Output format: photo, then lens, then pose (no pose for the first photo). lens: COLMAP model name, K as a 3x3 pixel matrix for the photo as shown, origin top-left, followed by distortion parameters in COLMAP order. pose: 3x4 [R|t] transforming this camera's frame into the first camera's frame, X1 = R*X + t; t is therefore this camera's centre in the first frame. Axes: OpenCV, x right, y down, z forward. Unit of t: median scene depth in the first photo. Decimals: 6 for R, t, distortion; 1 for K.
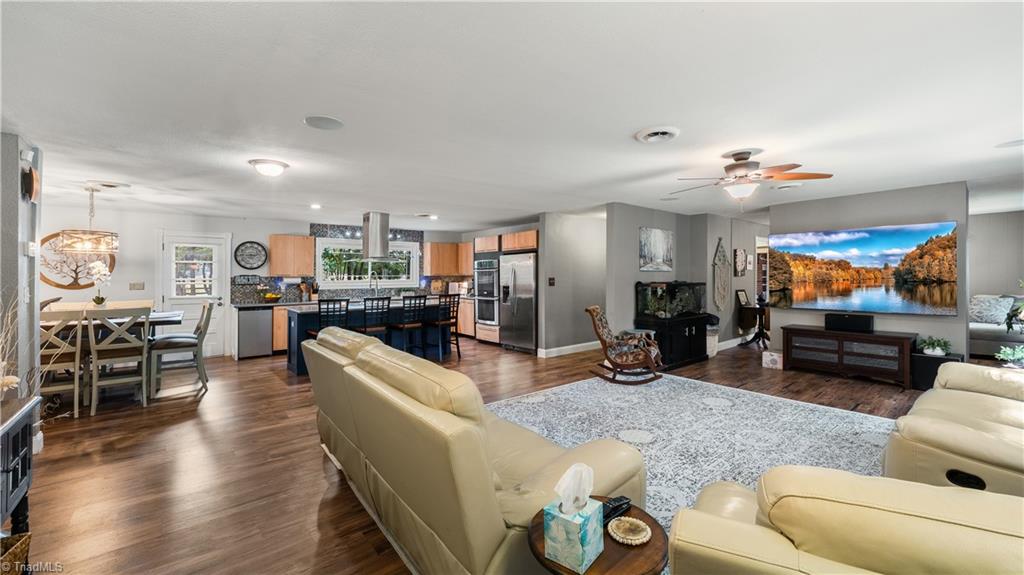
lens RADIAL K [[410.0, 0, 514.1], [0, 410.0, 283.8], [0, 0, 1]] dist [-0.002730, 0.000215]
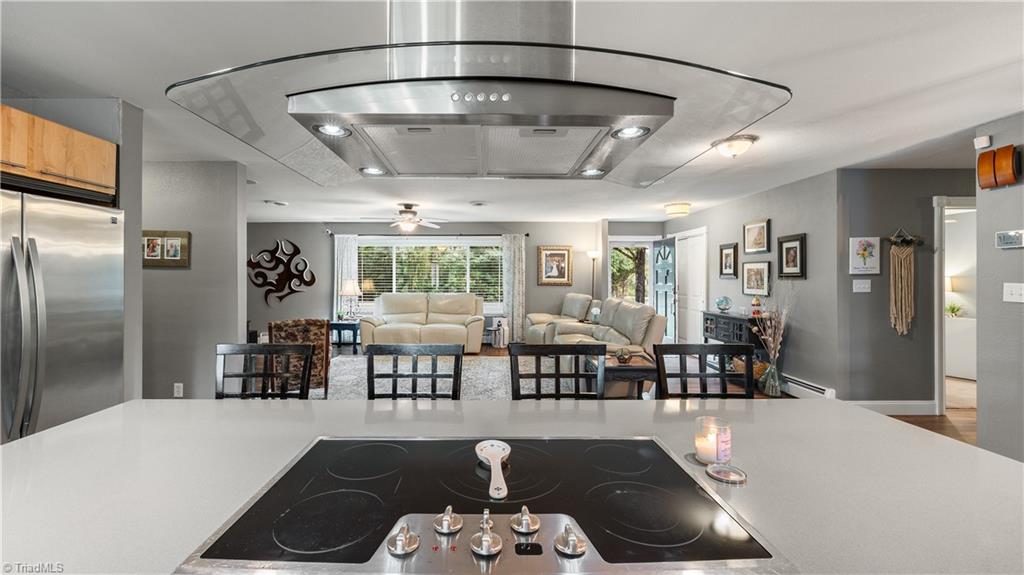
lens RADIAL K [[416.0, 0, 489.0], [0, 416.0, 277.9], [0, 0, 1]] dist [-0.001185, 0.000025]
pose [[-0.765093, 0.006409, 0.643888, -0.501241], [0.020117, 0.999700, 0.013954, -0.020067], [-0.643605, 0.023629, -0.764993, 1.299206]]
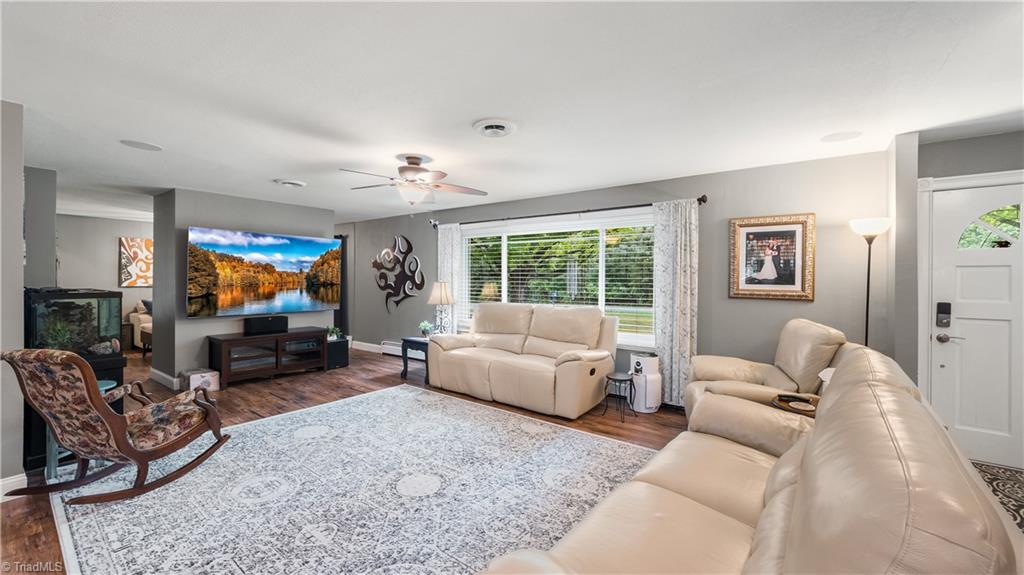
lens RADIAL K [[407.5, 0, 508.3], [0, 407.5, 283.2], [0, 0, 1]] dist [-0.001982, 0.000189]
pose [[-0.226251, -0.002520, 0.974066, -0.300299], [0.014570, 0.999876, 0.005971, -0.006776], [-0.973960, 0.015543, -0.226186, 0.616323]]
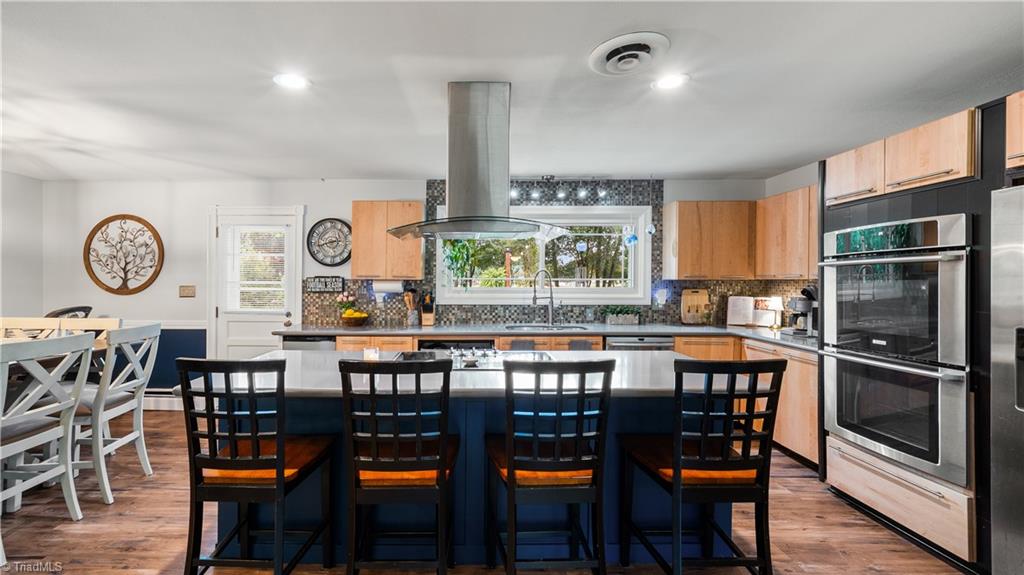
lens RADIAL K [[427.1, 0, 465.7], [0, 427.1, 278.6], [0, 0, 1]] dist [-0.008960, 0.005834]
pose [[0.757606, 0.003569, -0.652702, -0.134546], [-0.019119, 0.999677, -0.016726, -0.014678], [0.652432, 0.025150, 0.757430, 0.856223]]
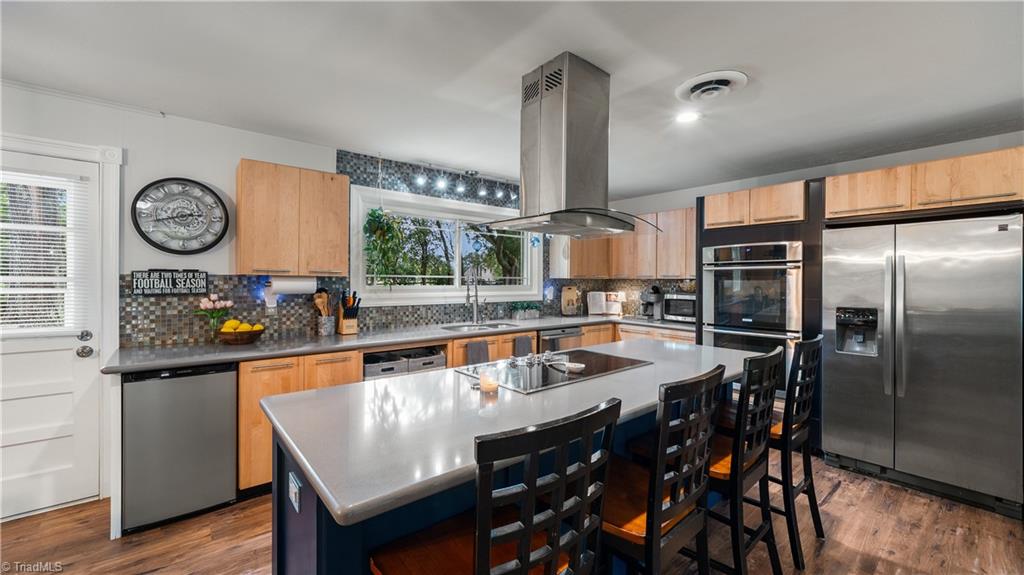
lens RADIAL K [[410.0, 0, 514.1], [0, 410.0, 283.8], [0, 0, 1]] dist [-0.002730, 0.000215]
pose [[0.999898, 0.013564, -0.004501, -0.440292], [-0.013607, 0.999860, -0.009714, -0.011694], [0.004369, 0.009774, 0.999943, 0.812451]]
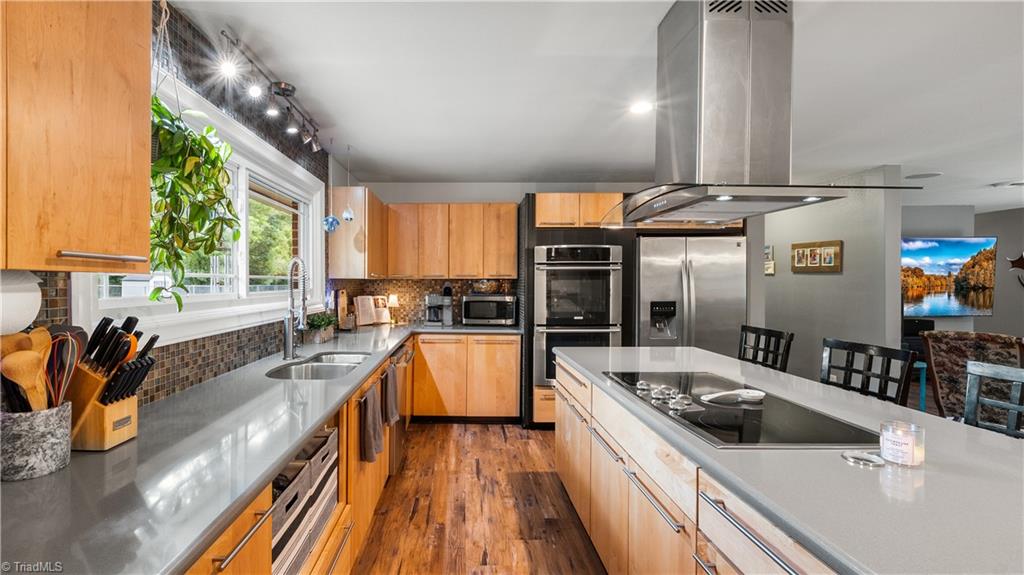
lens RADIAL K [[427.1, 0, 465.7], [0, 427.1, 278.6], [0, 0, 1]] dist [-0.008960, 0.005834]
pose [[0.639831, 0.011895, 0.768423, -0.717508], [0.010758, 0.999644, -0.024431, -0.015005], [-0.768440, 0.023898, 0.639475, 1.128556]]
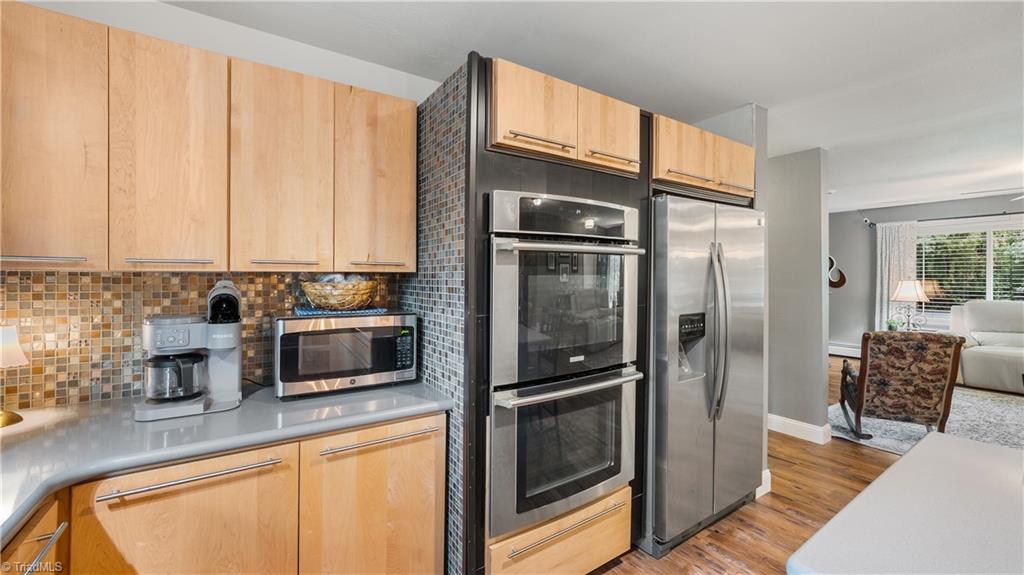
lens RADIAL K [[399.5, 0, 501.5], [0, 399.5, 279.2], [0, 0, 1]] dist [-0.002325, -0.000178]
pose [[0.119324, 0.000836, 0.992855, -0.383916], [0.020027, 0.999794, -0.003249, -0.024544], [-0.992653, 0.020272, 0.119283, 1.434928]]
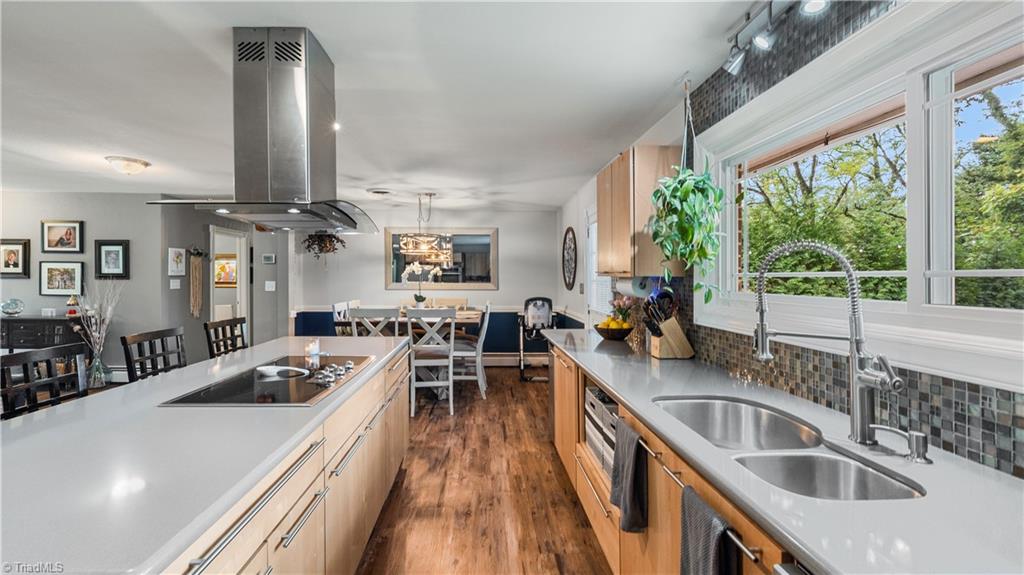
lens RADIAL K [[407.2, 0, 489.9], [0, 407.2, 279.8], [0, 0, 1]] dist [-0.000492, 0.000022]
pose [[-0.627021, 0.004402, -0.778990, -0.250125], [-0.018293, 0.999625, 0.020373, -0.026390], [0.778787, 0.027025, -0.626706, 1.503173]]
